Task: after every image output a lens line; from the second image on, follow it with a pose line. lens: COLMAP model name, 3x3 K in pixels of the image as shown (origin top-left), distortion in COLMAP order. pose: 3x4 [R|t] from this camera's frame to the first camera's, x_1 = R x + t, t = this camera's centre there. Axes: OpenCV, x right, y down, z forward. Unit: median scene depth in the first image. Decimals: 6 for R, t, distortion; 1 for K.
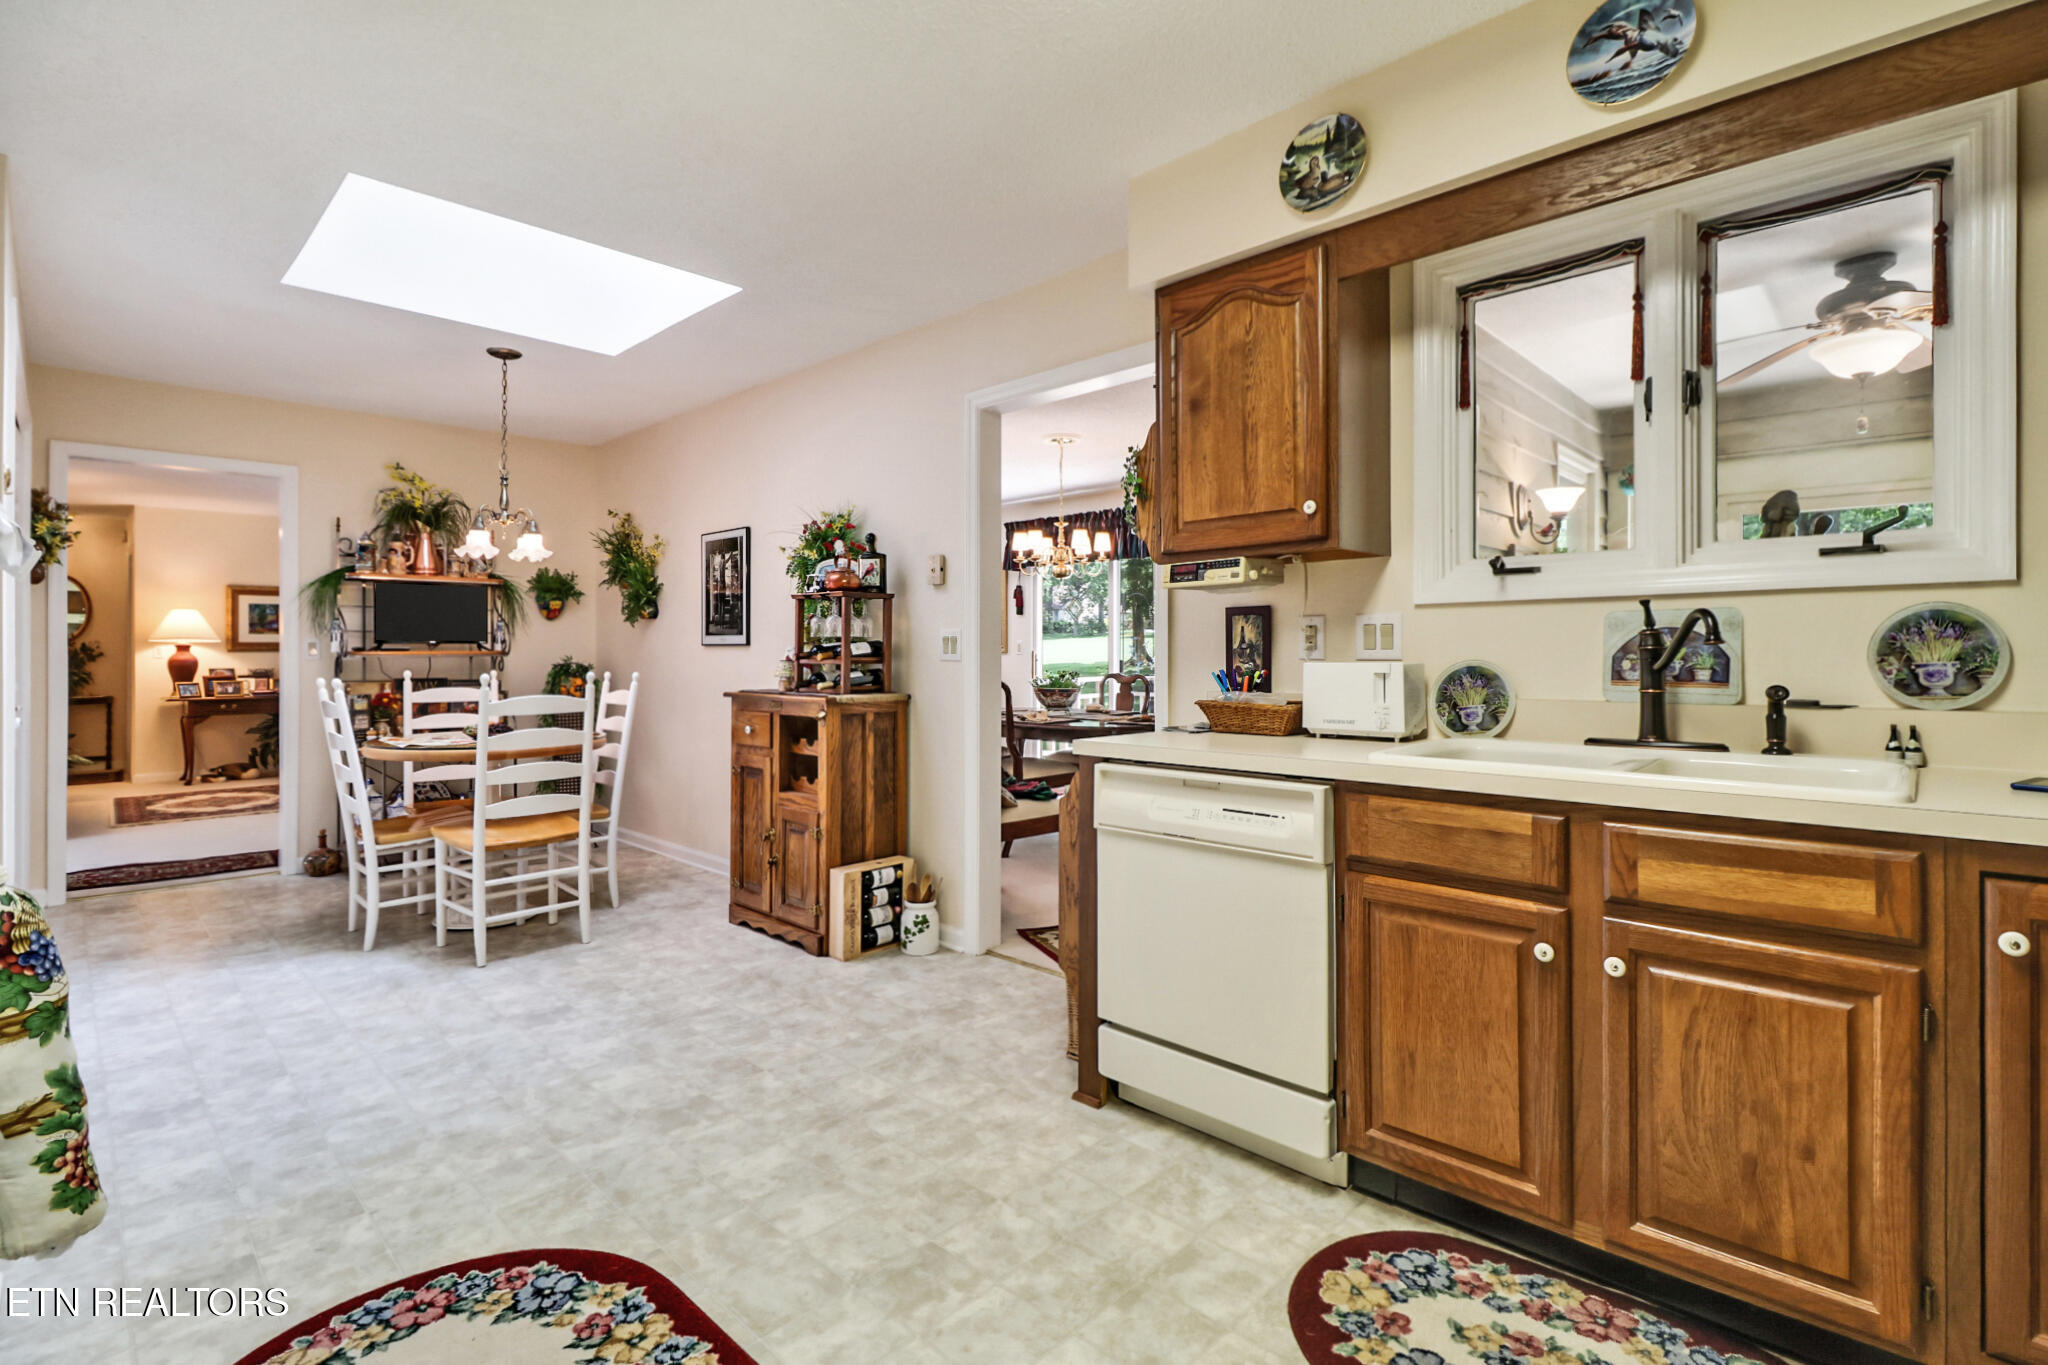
lens RADIAL K [[953.1, 0, 1027.6], [0, 953.1, 646.1], [0, 0, 1]] dist [-0.000154, -0.009114]
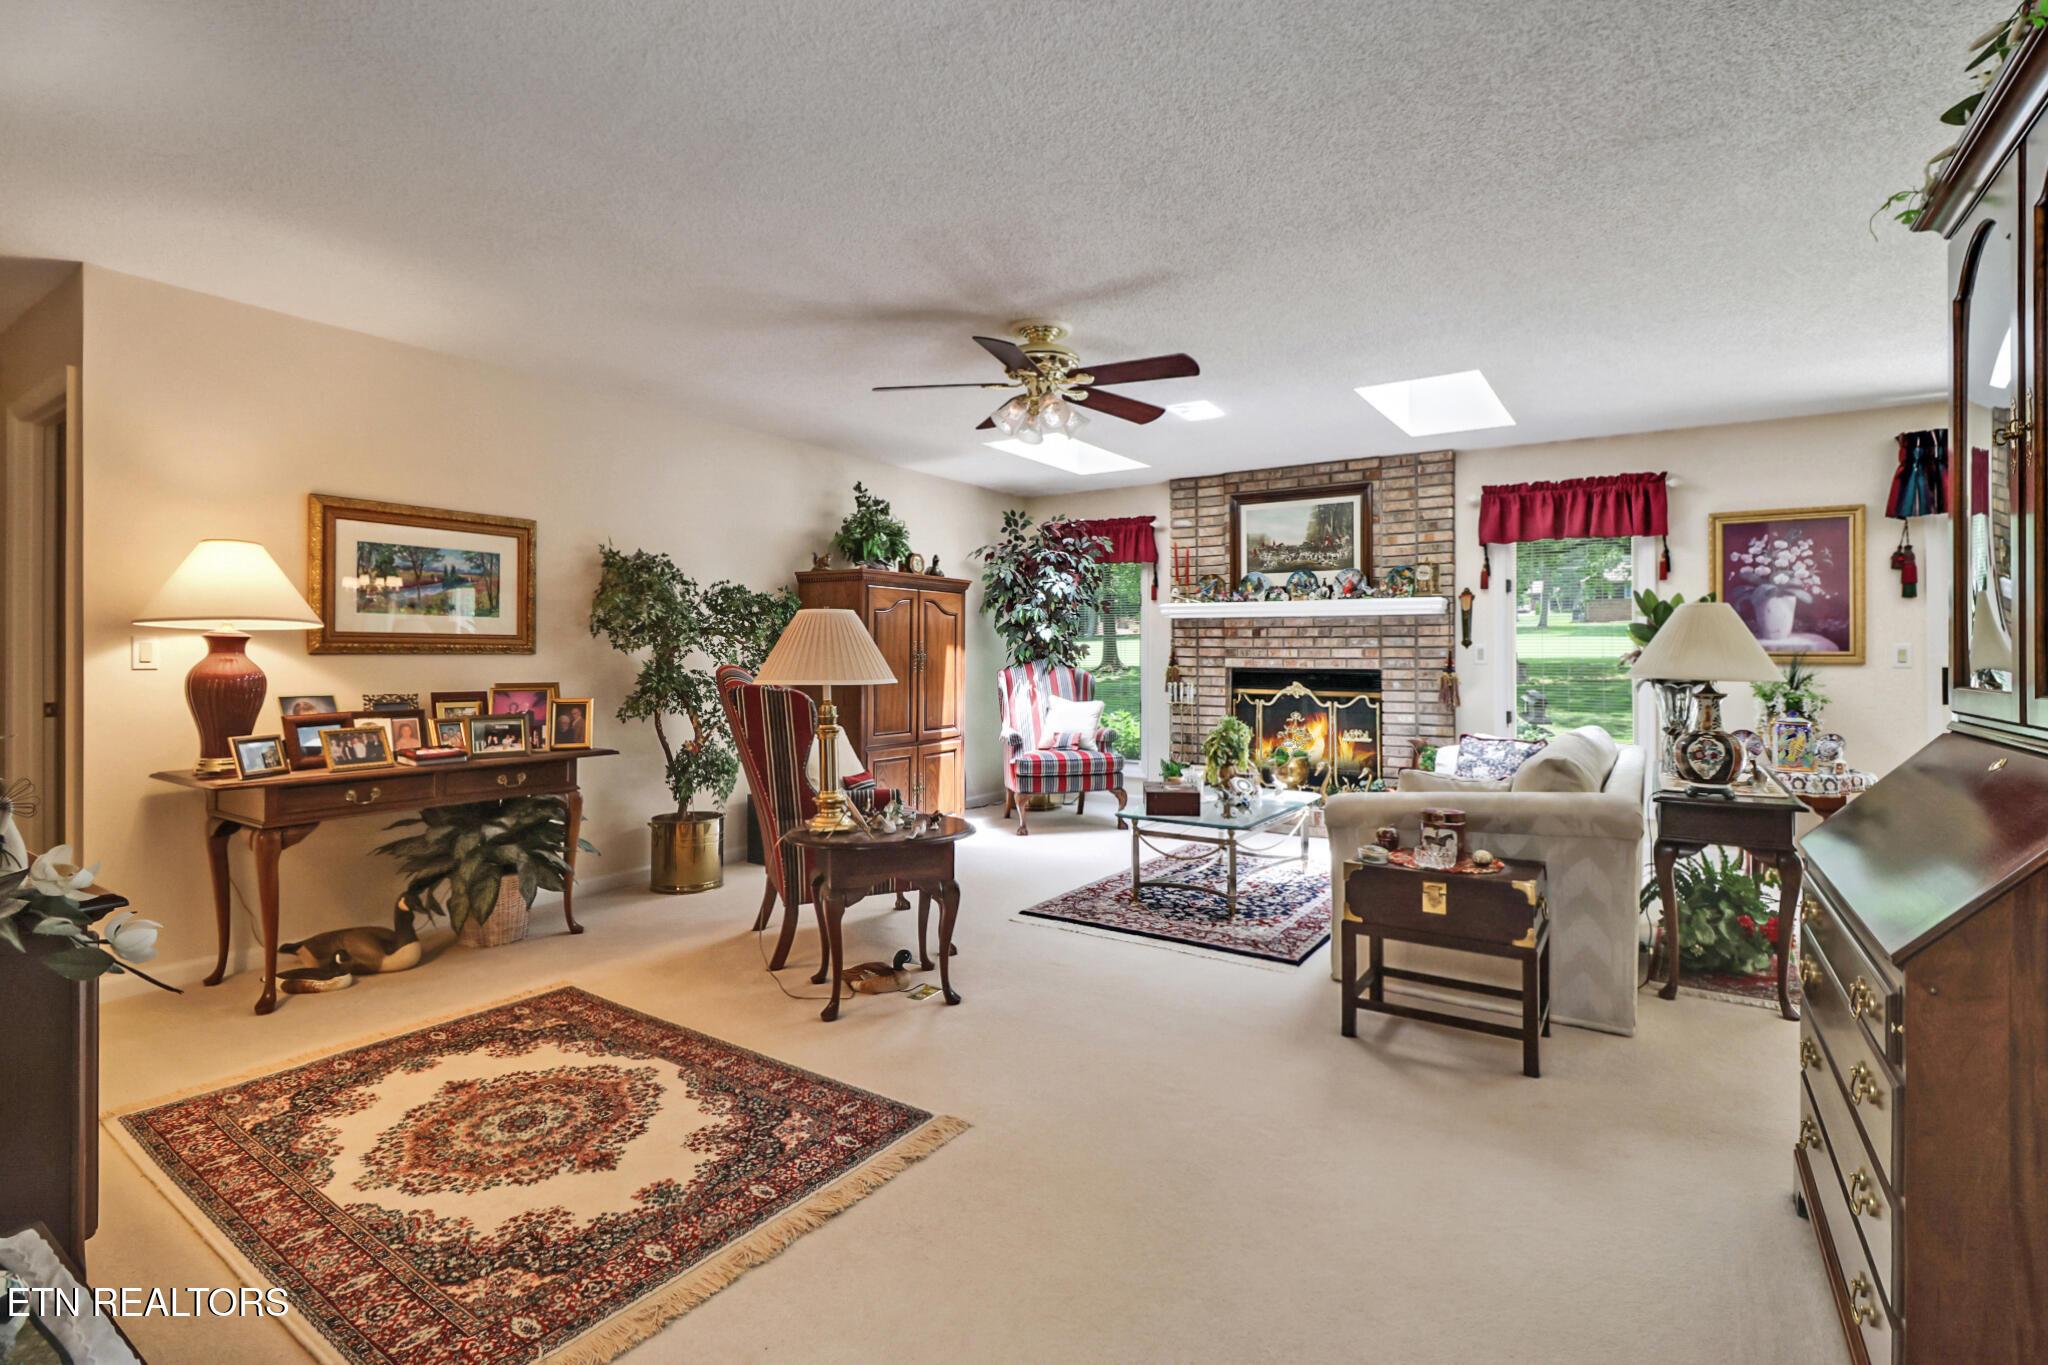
lens RADIAL K [[953.1, 0, 1020.4], [0, 953.1, 664.3], [0, 0, 1]] dist [-0.000154, -0.009114]
pose [[0.981944, 0.003792, 0.189135, -1.085226], [-0.006594, 0.999878, 0.014189, 0.004327], [-0.189058, -0.015180, 0.981849, 0.939434]]
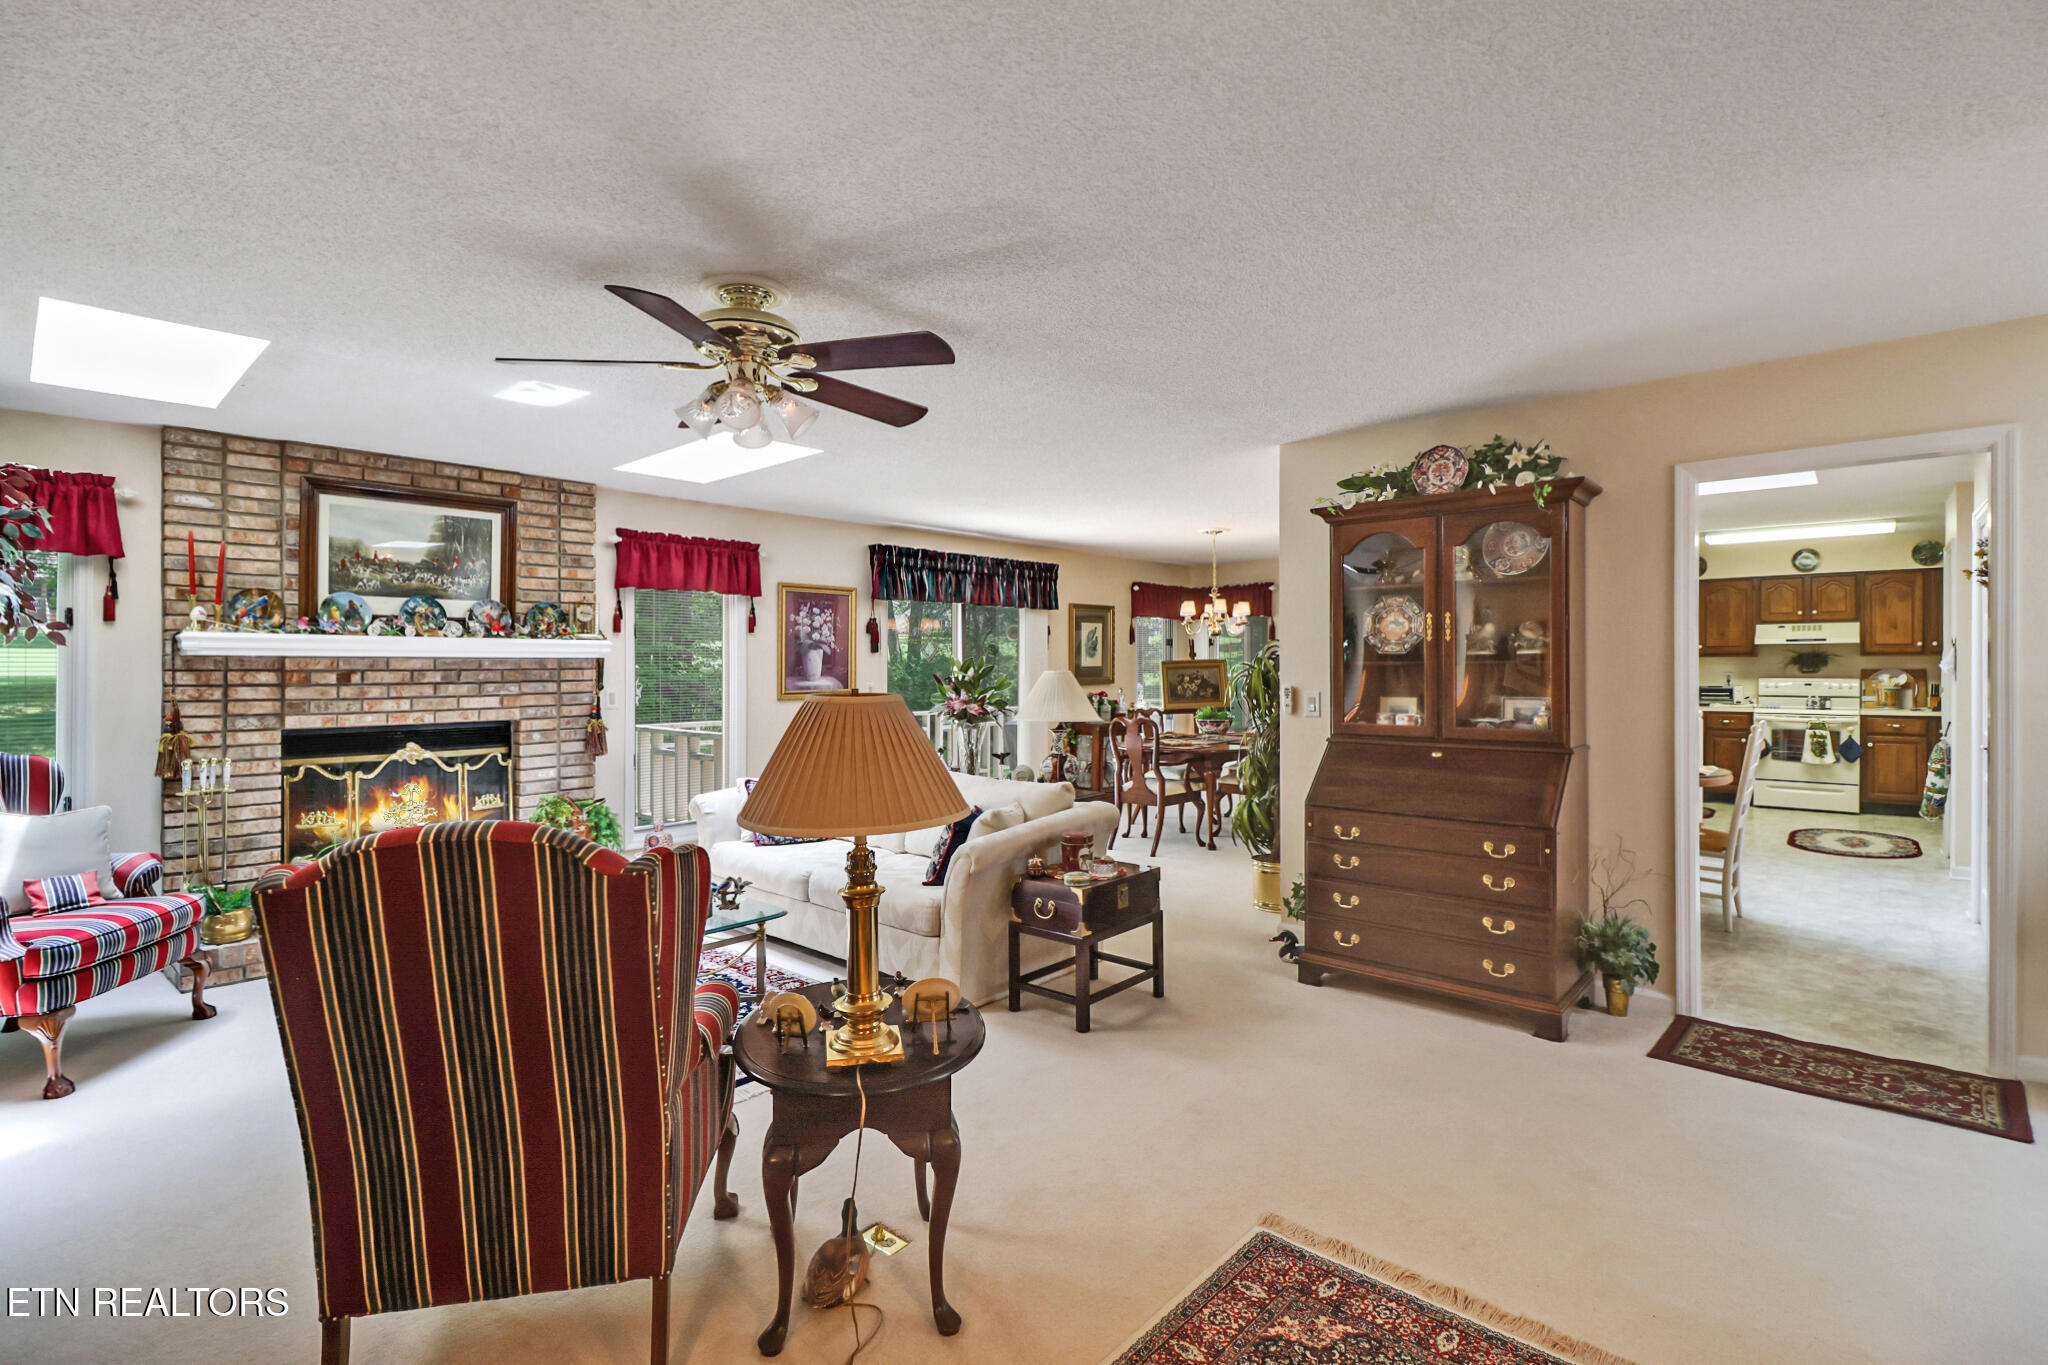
lens RADIAL K [[953.1, 0, 1042.9], [0, 953.1, 666.5], [0, 0, 1]] dist [-0.000154, -0.009114]
pose [[-0.059863, 0.000282, 0.998207, -1.487879], [-0.001343, 0.999999, -0.000363, -0.034610], [-0.998206, -0.001362, -0.059862, 1.544259]]
